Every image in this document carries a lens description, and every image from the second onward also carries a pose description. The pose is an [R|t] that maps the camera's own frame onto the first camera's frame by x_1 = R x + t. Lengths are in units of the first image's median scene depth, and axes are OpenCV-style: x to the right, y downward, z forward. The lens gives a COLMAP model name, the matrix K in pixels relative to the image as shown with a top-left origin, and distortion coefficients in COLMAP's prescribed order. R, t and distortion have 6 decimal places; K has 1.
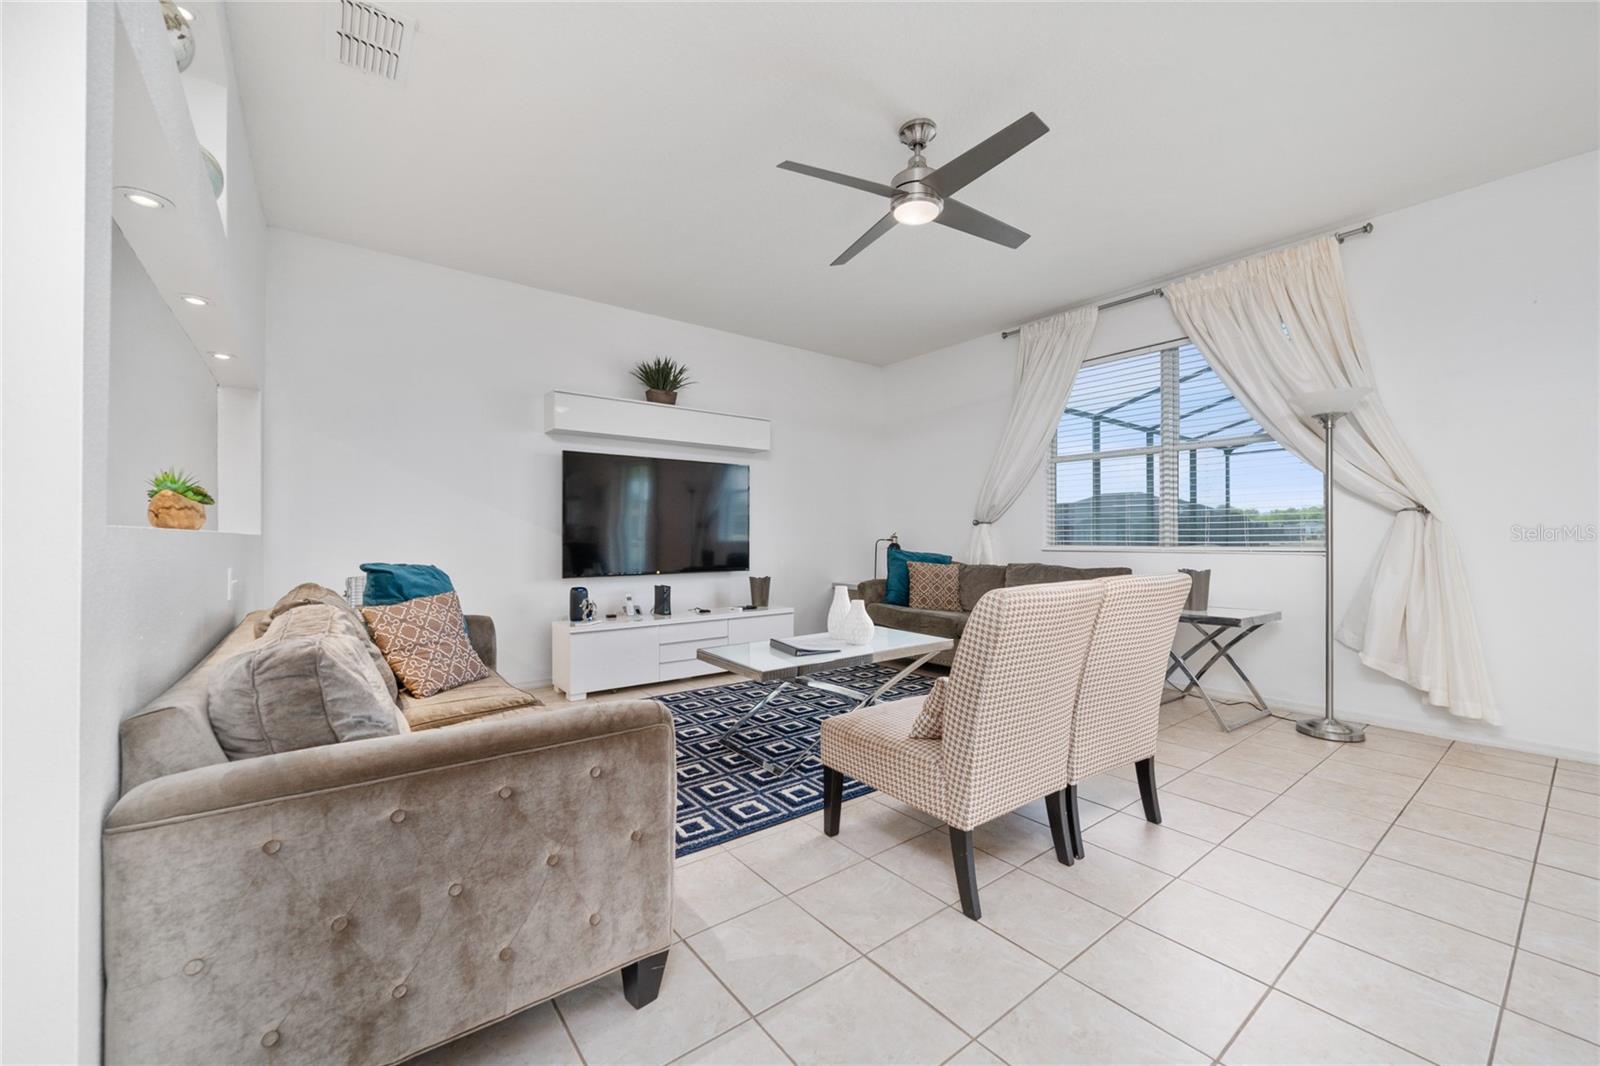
lens RADIAL K [[618.3, 0, 800.0], [0, 618.3, 533.0], [0, 0, 1]] dist [-0.000136, 0.000007]
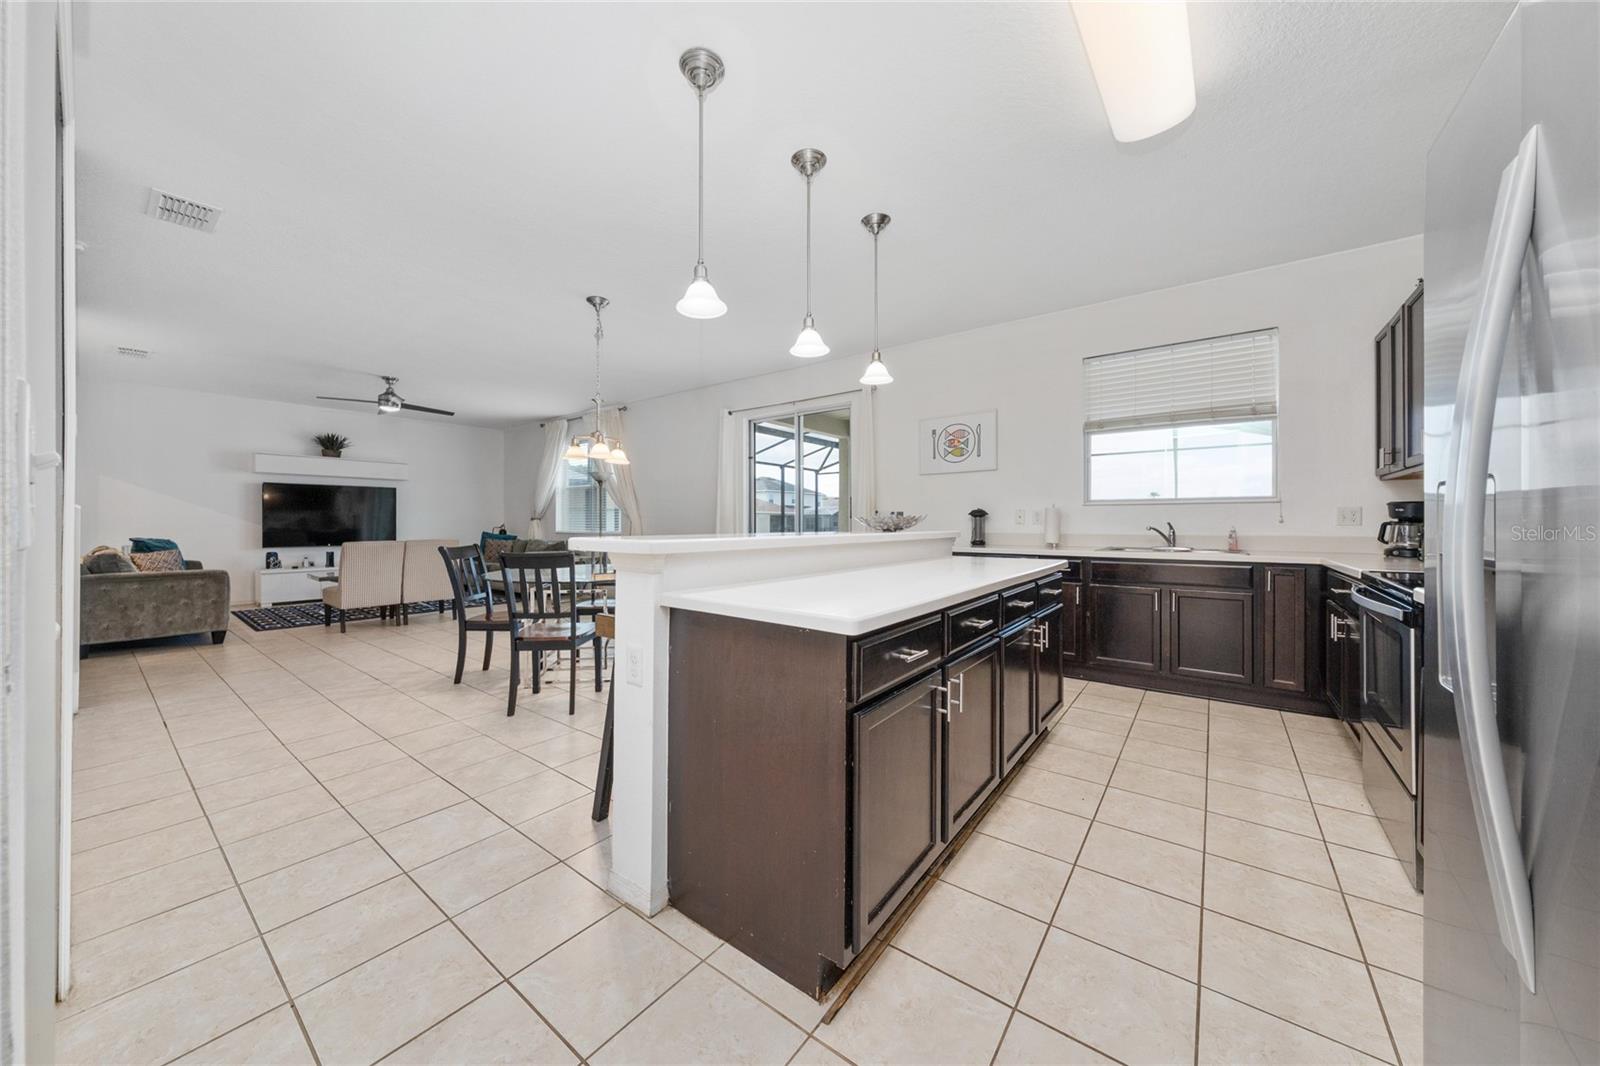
lens RADIAL K [[557.0, 0, 800.8], [0, 557.0, 524.9], [0, 0, 1]] dist [0.000206, 0.000036]
pose [[0.967455, 0.002600, 0.253029, 0.852002], [-0.004813, 0.999955, 0.008127, -0.022584], [-0.252997, -0.009081, 0.967424, -1.181994]]
